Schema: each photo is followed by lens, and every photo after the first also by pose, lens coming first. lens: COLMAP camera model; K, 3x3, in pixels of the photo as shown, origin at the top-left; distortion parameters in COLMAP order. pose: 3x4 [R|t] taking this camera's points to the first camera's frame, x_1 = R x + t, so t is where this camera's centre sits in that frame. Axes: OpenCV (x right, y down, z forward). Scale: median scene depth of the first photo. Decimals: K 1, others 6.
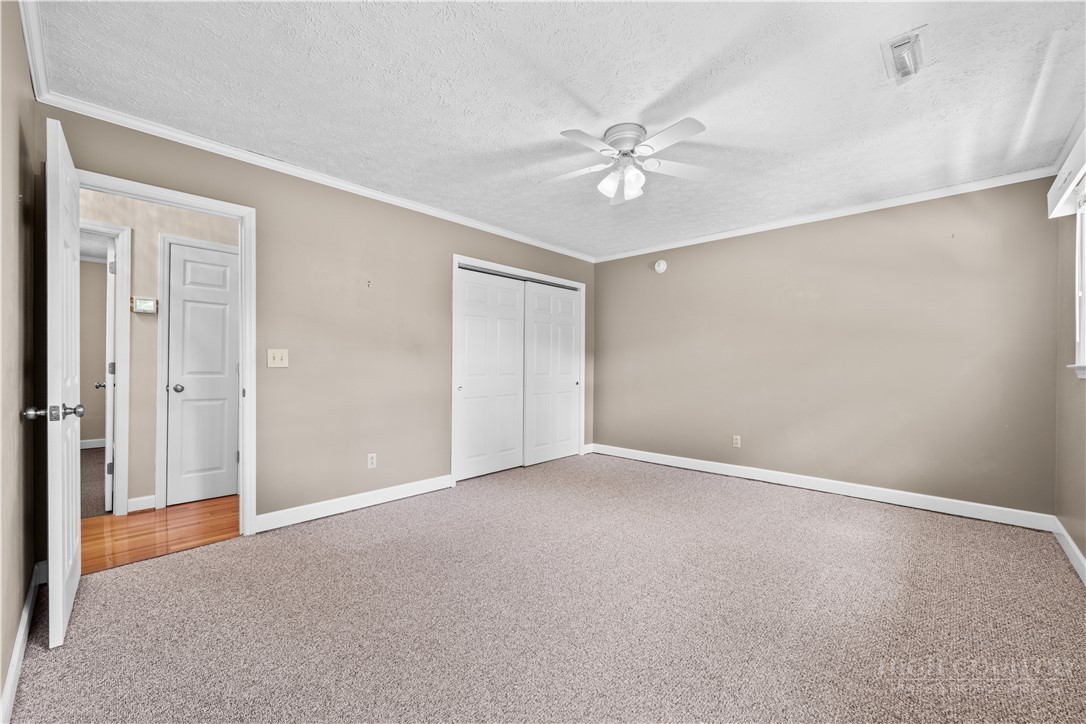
lens RADIAL K [[432.4, 0, 541.2], [0, 432.4, 364.7], [0, 0, 1]] dist [-0.002541, 0.001231]
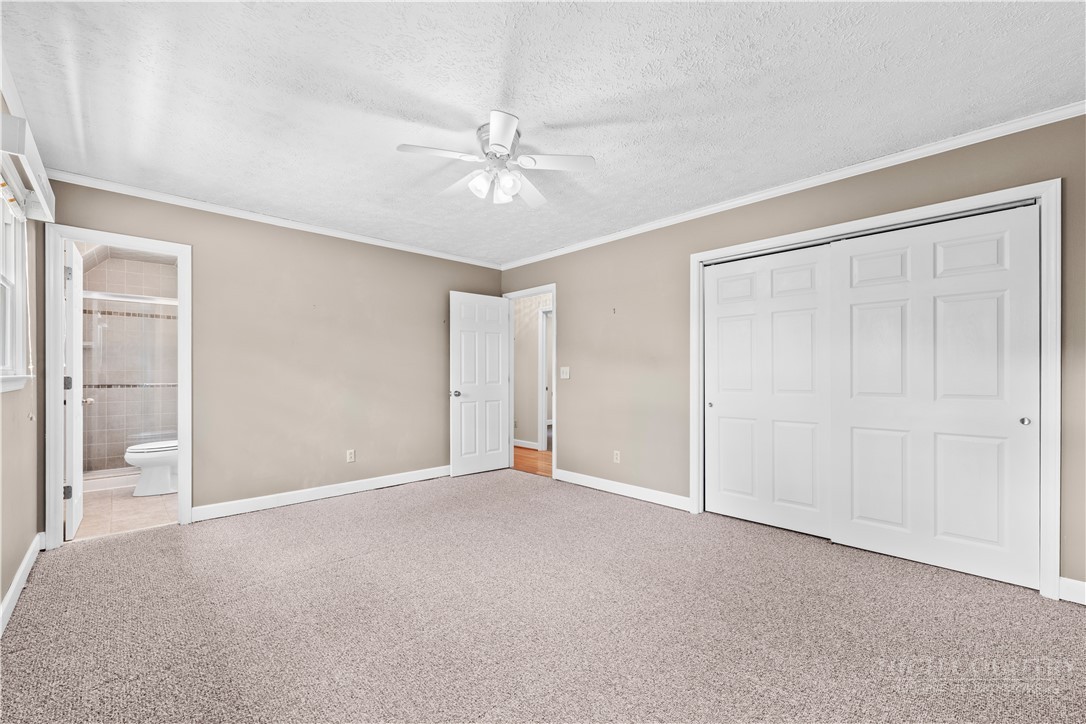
lens RADIAL K [[451.1, 0, 544.2], [0, 451.1, 373.0], [0, 0, 1]] dist [0.000926, 0.000033]
pose [[-0.059640, -0.012934, -0.998136, 0.925830], [-0.002430, 0.999915, -0.012812, 0.006081], [0.998217, 0.001661, -0.059667, 0.919654]]
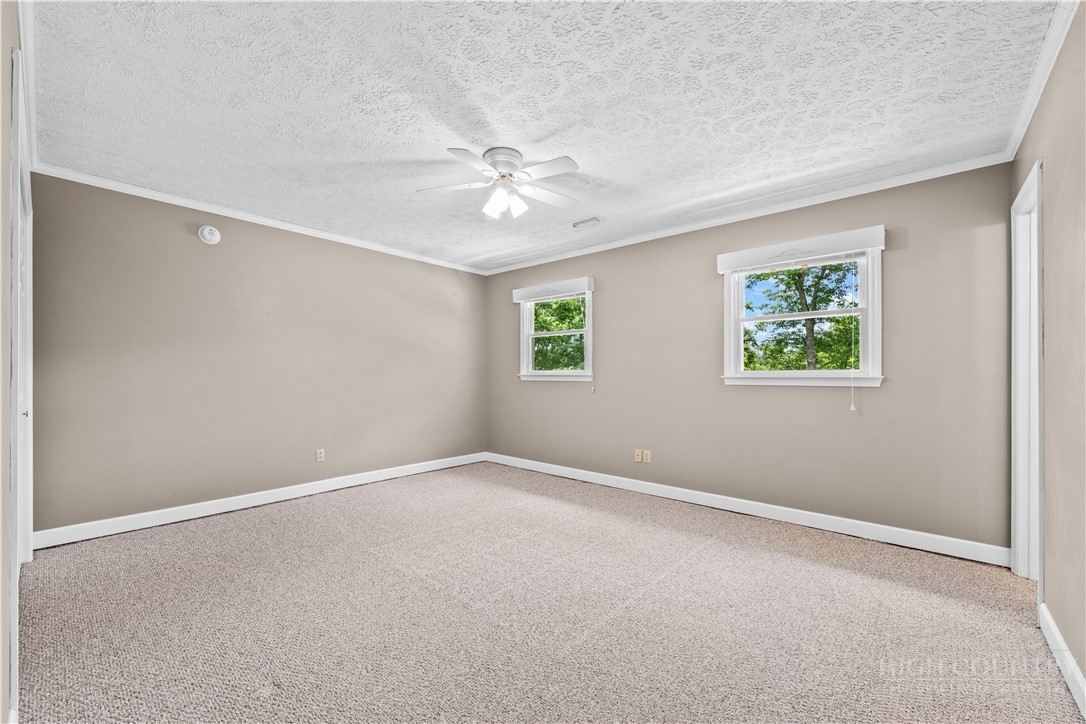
lens RADIAL K [[432.4, 0, 543.4], [0, 432.4, 371.6], [0, 0, 1]] dist [-0.002541, 0.001231]
pose [[-0.027771, -0.001010, 0.999614, -0.683572], [-0.000718, 0.999999, 0.000991, -0.008845], [-0.999614, -0.000690, -0.027772, 0.734357]]
